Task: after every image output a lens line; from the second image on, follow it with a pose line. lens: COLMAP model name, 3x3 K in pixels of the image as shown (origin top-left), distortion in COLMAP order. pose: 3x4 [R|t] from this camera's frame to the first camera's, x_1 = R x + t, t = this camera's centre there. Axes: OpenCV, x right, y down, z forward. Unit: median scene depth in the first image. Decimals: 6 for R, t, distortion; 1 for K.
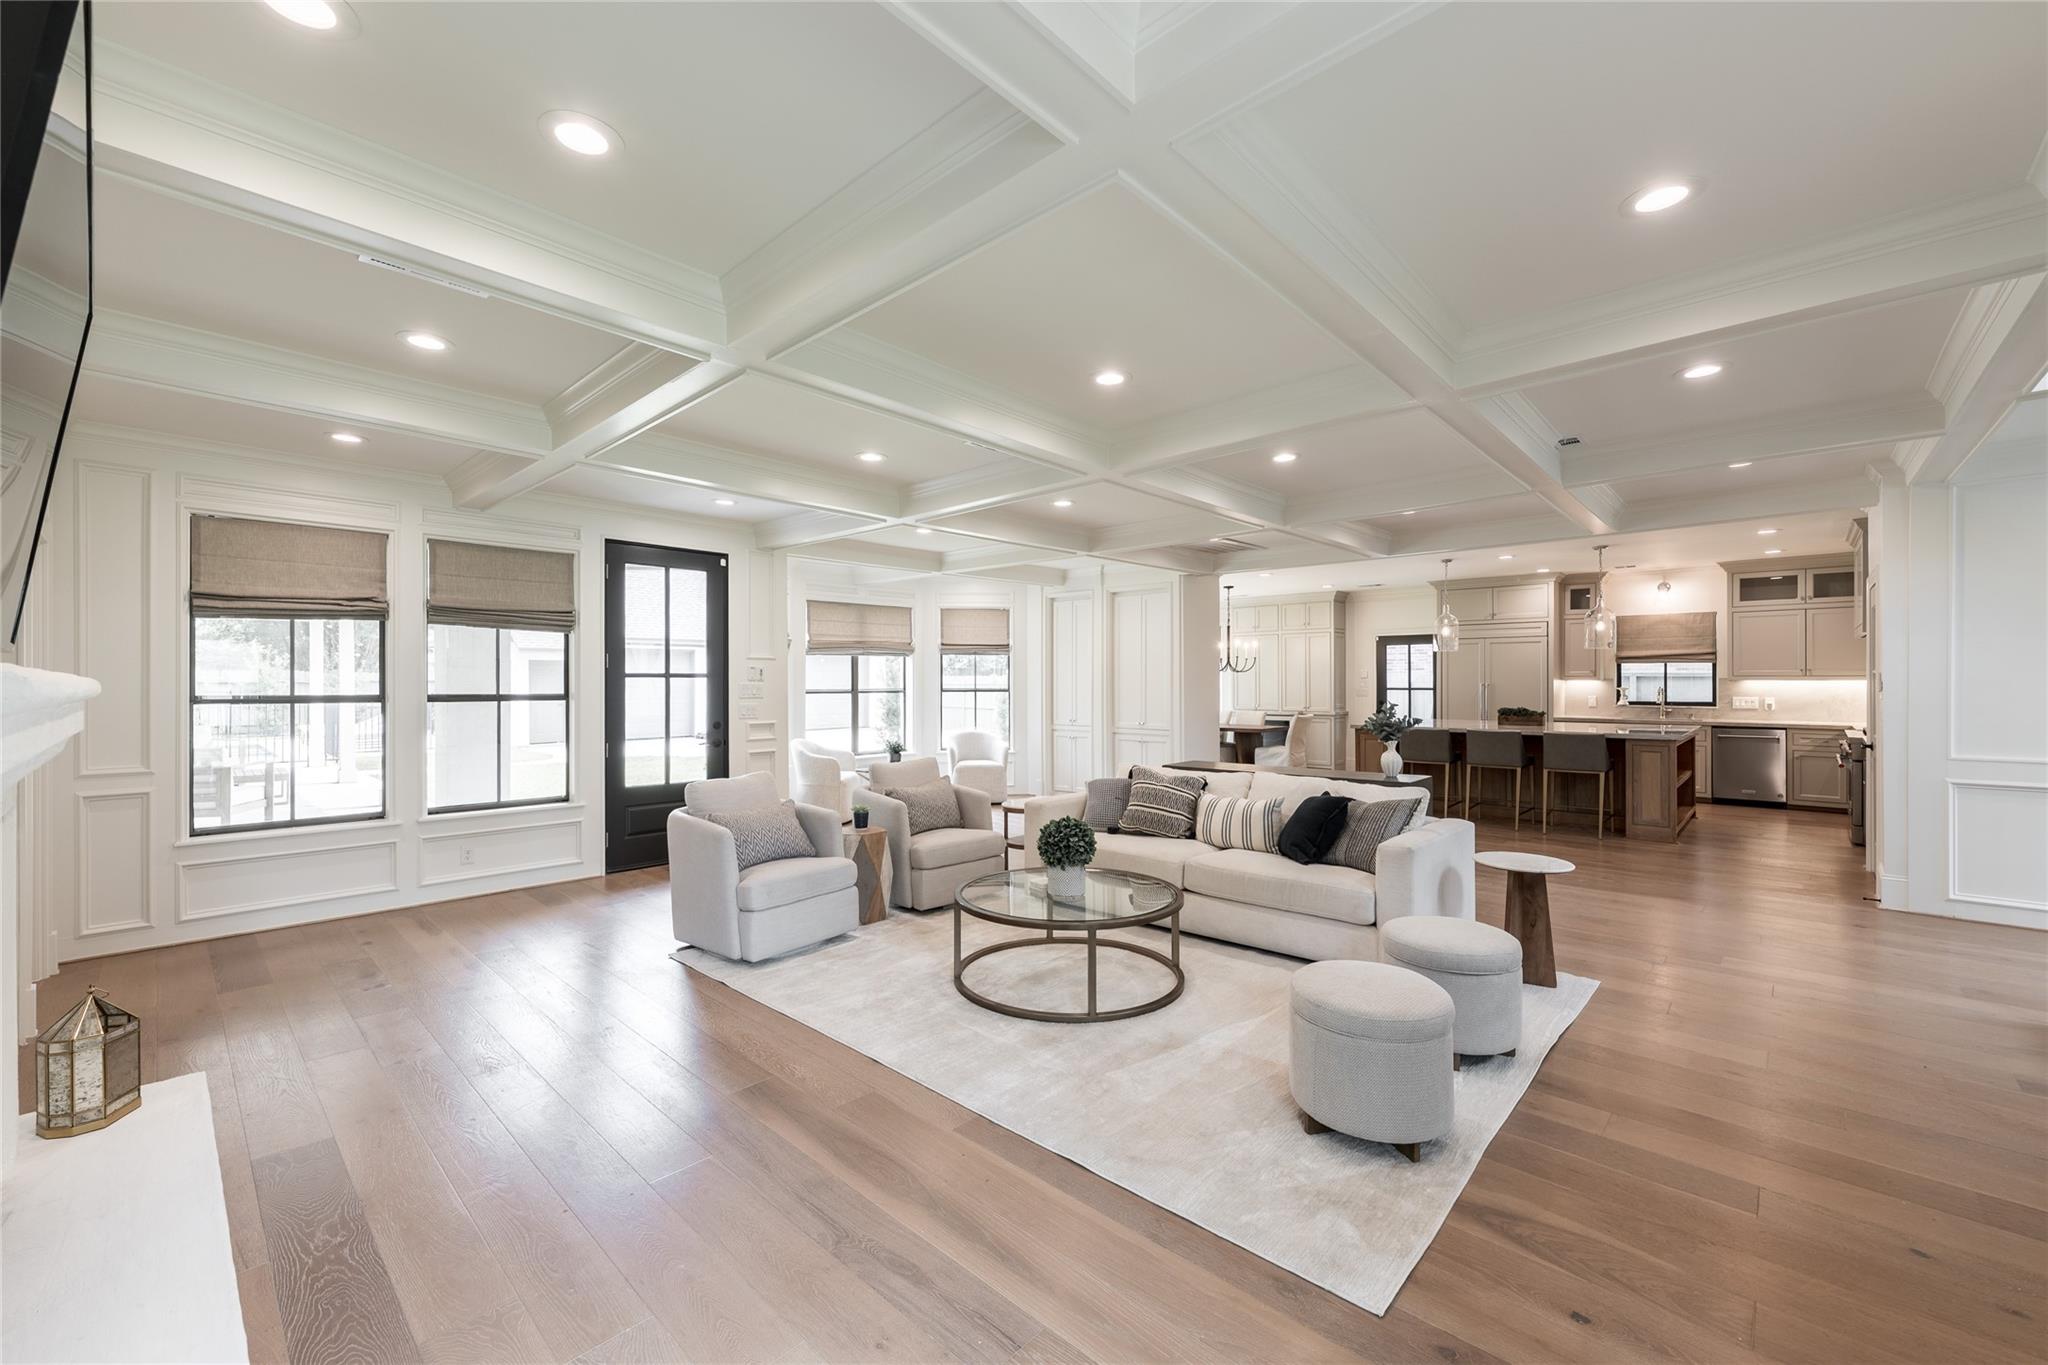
lens RADIAL K [[804.0, 0, 1023.3], [0, 804.0, 684.8], [0, 0, 1]] dist [-0.002017, 0.000194]
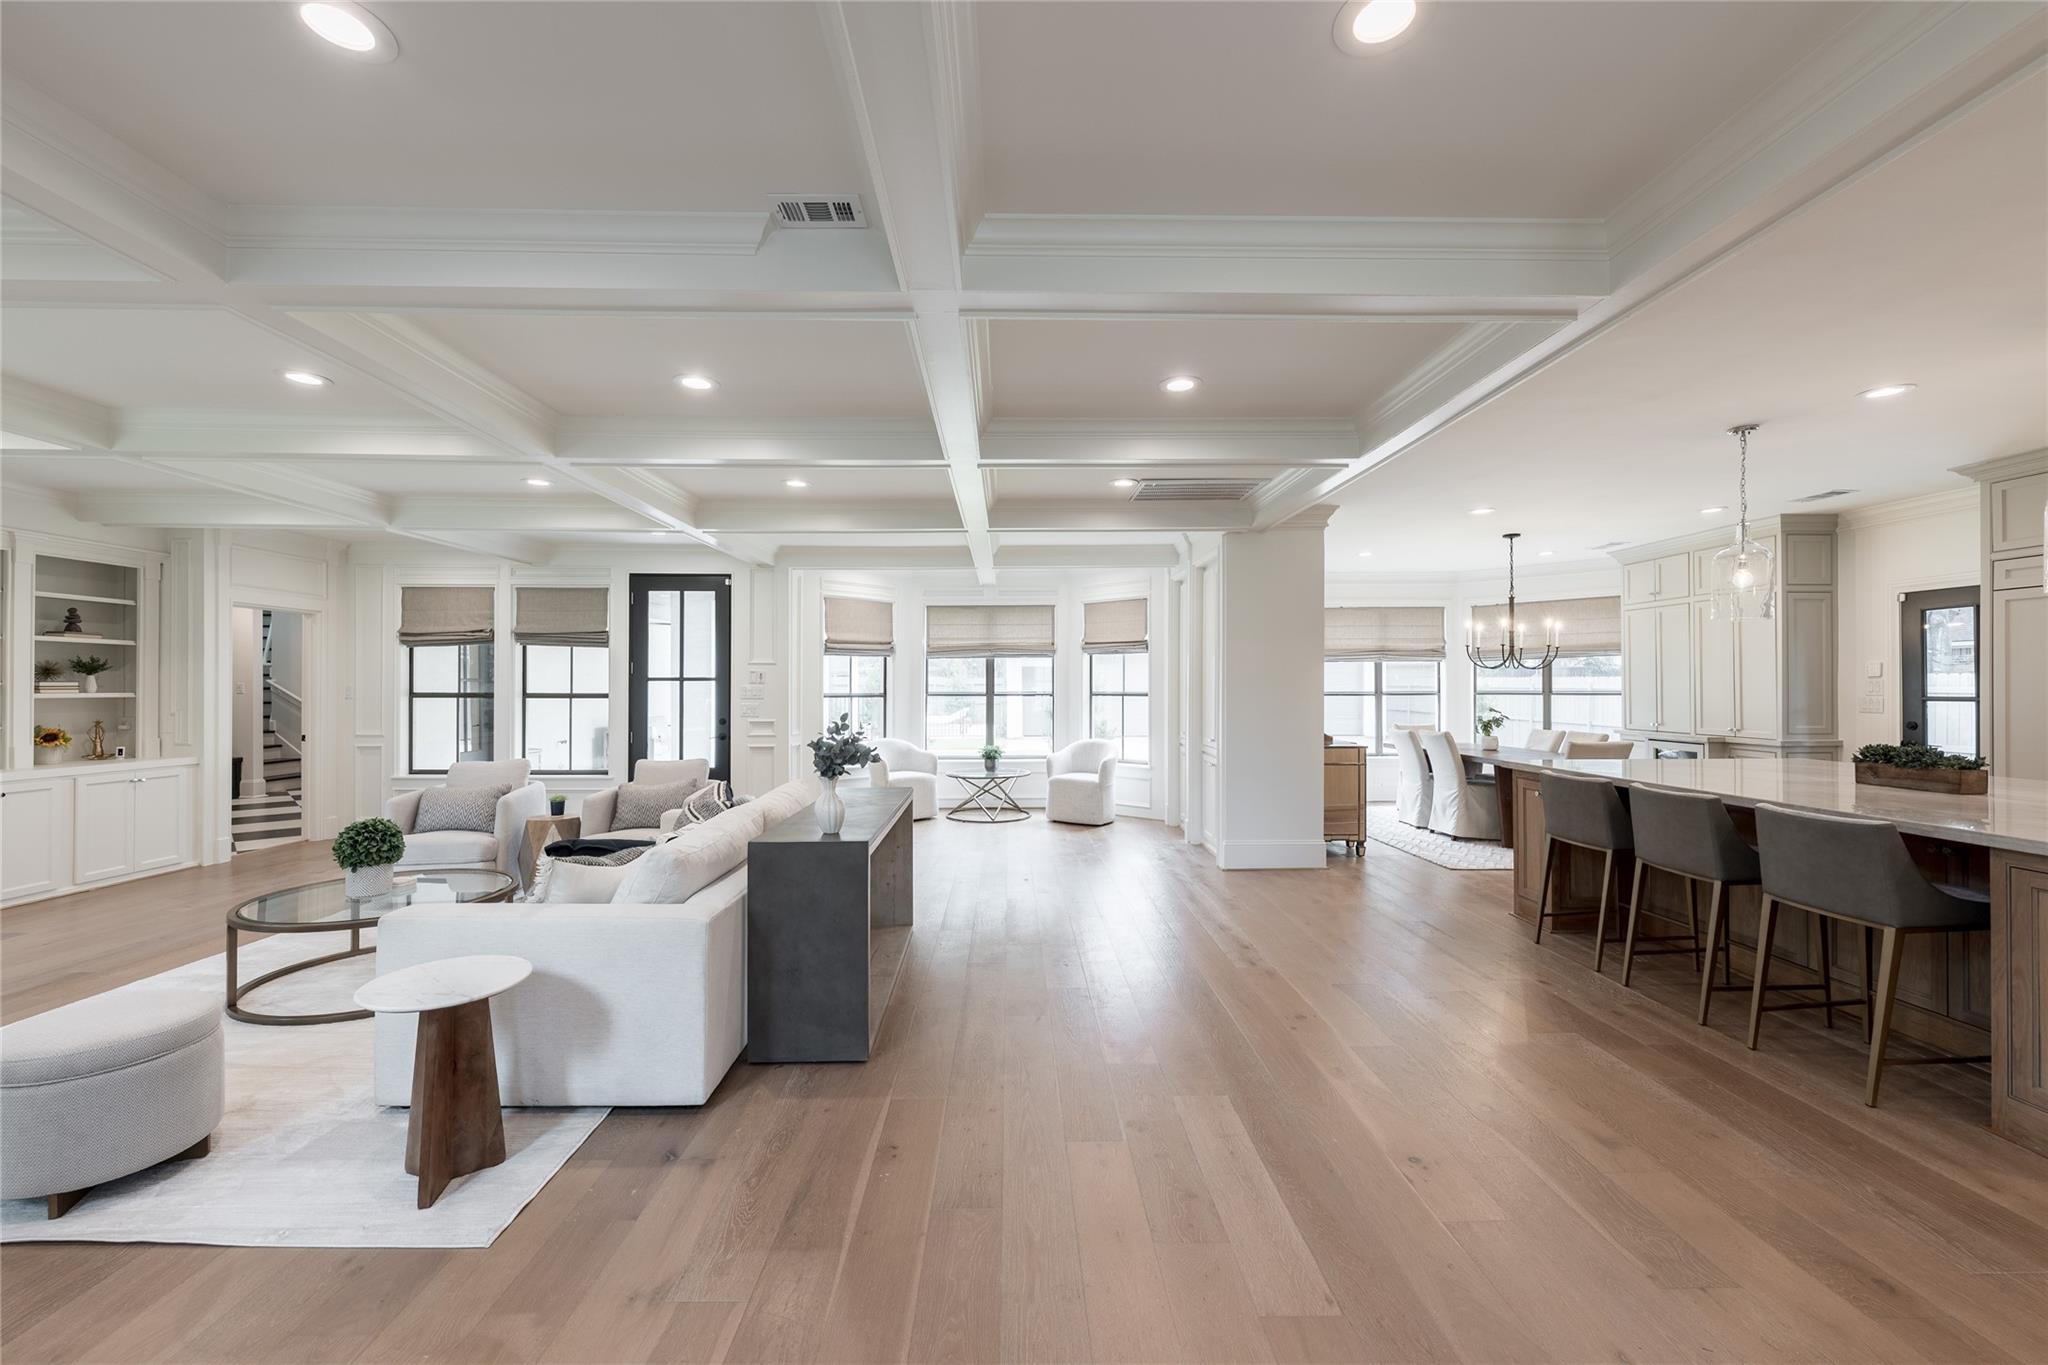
lens RADIAL K [[804.0, 0, 1018.8], [0, 804.0, 683.5], [0, 0, 1]] dist [-0.002017, 0.000194]
pose [[0.704998, -0.001423, -0.709208, 0.515354], [-0.002575, 0.999986, -0.004566, -0.000742], [0.709205, 0.005046, 0.704985, 0.331543]]
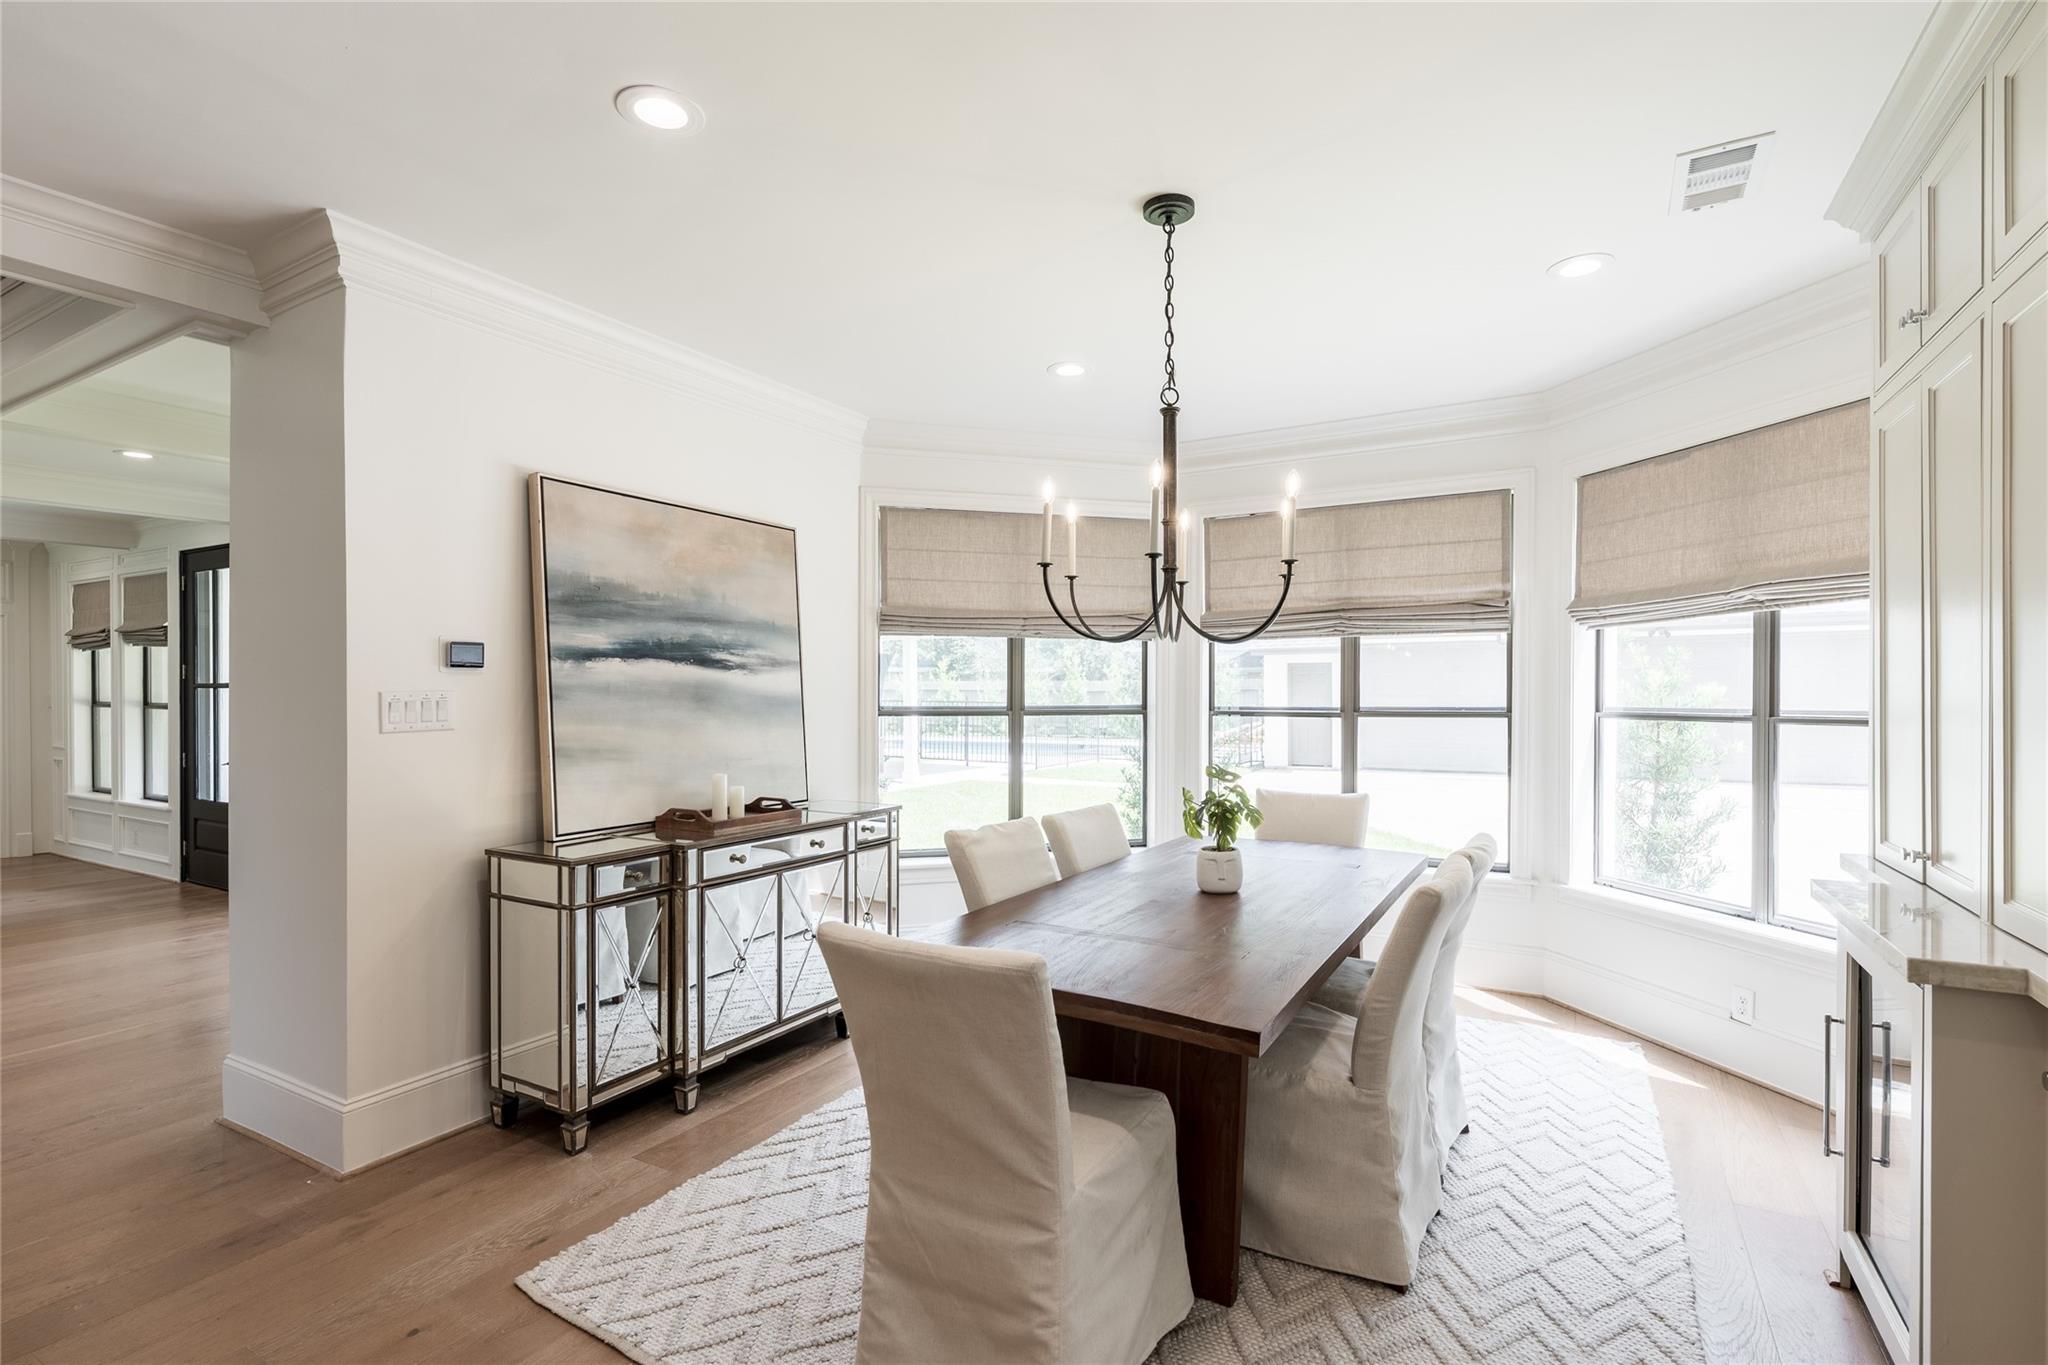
lens RADIAL K [[943.9, 0, 1012.3], [0, 943.9, 693.5], [0, 0, 1]] dist [0.000041, -0.000542]
pose [[0.238708, 0.002796, -0.971087, 0.562581], [-0.003240, 0.999993, 0.002083, -0.004148], [0.971086, 0.002649, 0.238715, 1.084574]]
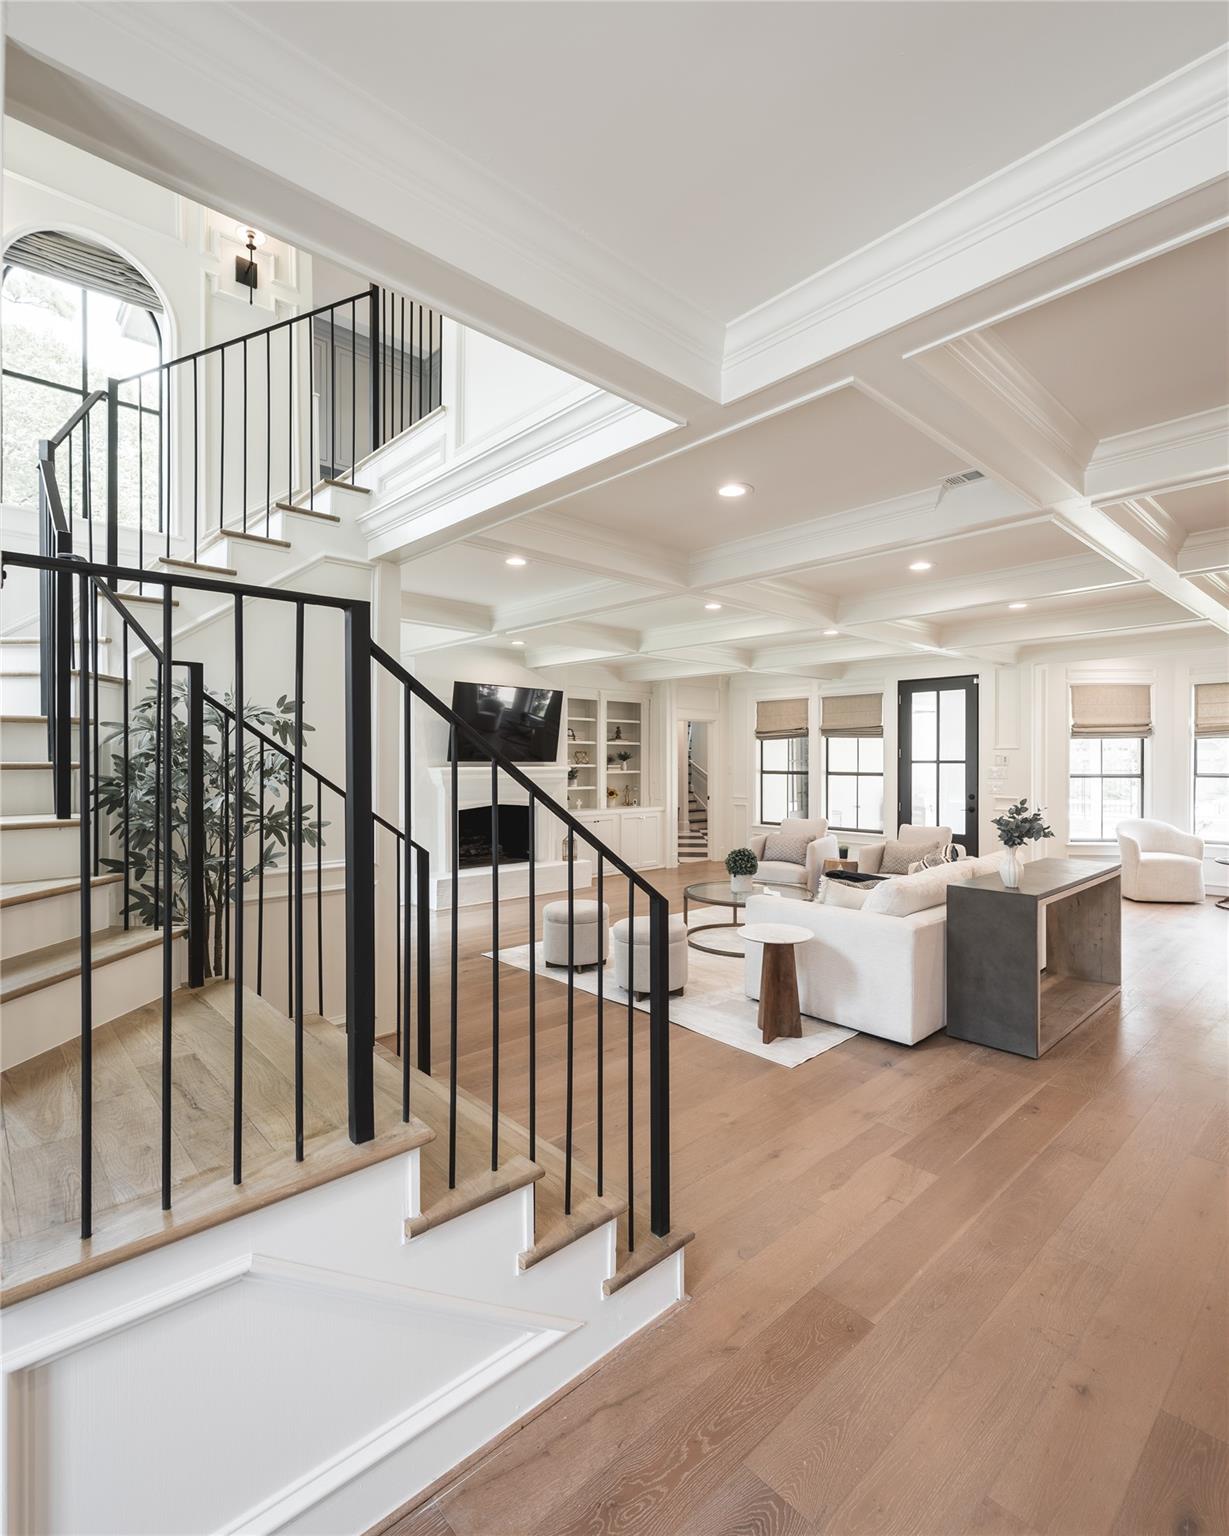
lens RADIAL K [[733.9, 0, 617.9], [0, 733.9, 764.0], [0, 0, 1]] dist [-0.001278, 0.000228]
pose [[-0.060726, 0.007373, -0.998127, 0.645226], [0.000072, 0.999973, 0.007383, -0.011915], [0.998154, 0.000377, -0.060725, 0.316111]]
